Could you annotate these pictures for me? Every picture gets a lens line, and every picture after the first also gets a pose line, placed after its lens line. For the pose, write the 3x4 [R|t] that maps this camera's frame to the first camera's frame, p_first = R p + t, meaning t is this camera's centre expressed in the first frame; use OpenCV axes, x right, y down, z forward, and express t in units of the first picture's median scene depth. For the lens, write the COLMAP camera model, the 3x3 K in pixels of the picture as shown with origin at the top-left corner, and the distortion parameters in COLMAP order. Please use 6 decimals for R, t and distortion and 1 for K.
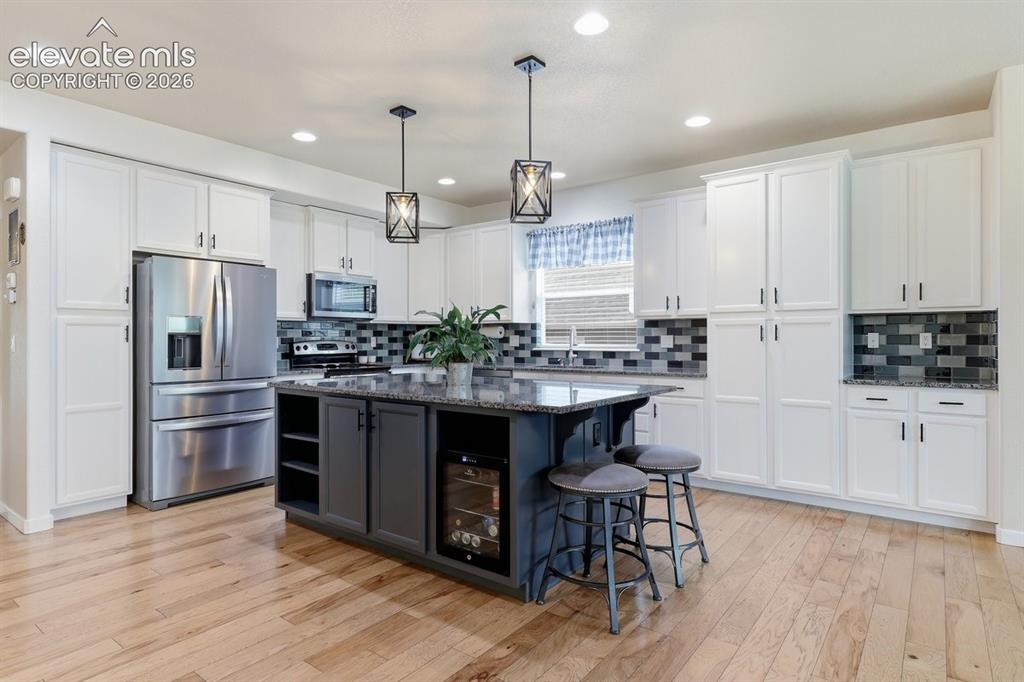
lens RADIAL K [[558.4, 0, 512.5], [0, 558.4, 330.2], [0, 0, 1]] dist [0.002403, 0.000993]
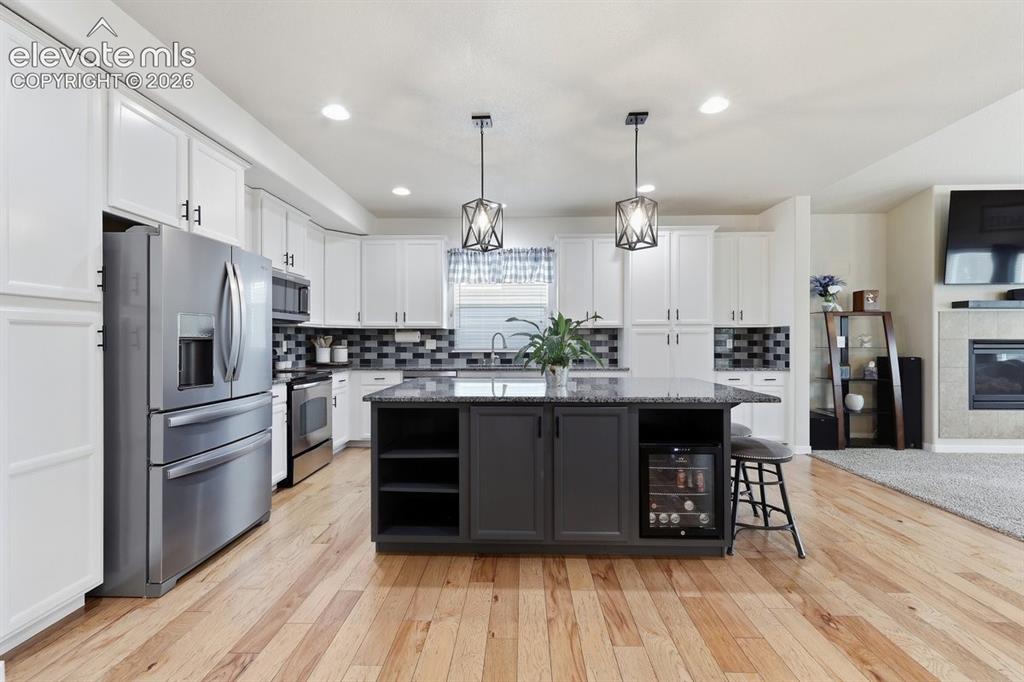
lens RADIAL K [[434.3, 0, 510.2], [0, 434.3, 333.9], [0, 0, 1]] dist [0.002683, 0.000052]
pose [[0.813519, 0.009319, 0.581464, -0.585031], [-0.009452, 0.999951, -0.002802, -0.001981], [-0.581462, -0.003216, 0.813568, 0.306230]]
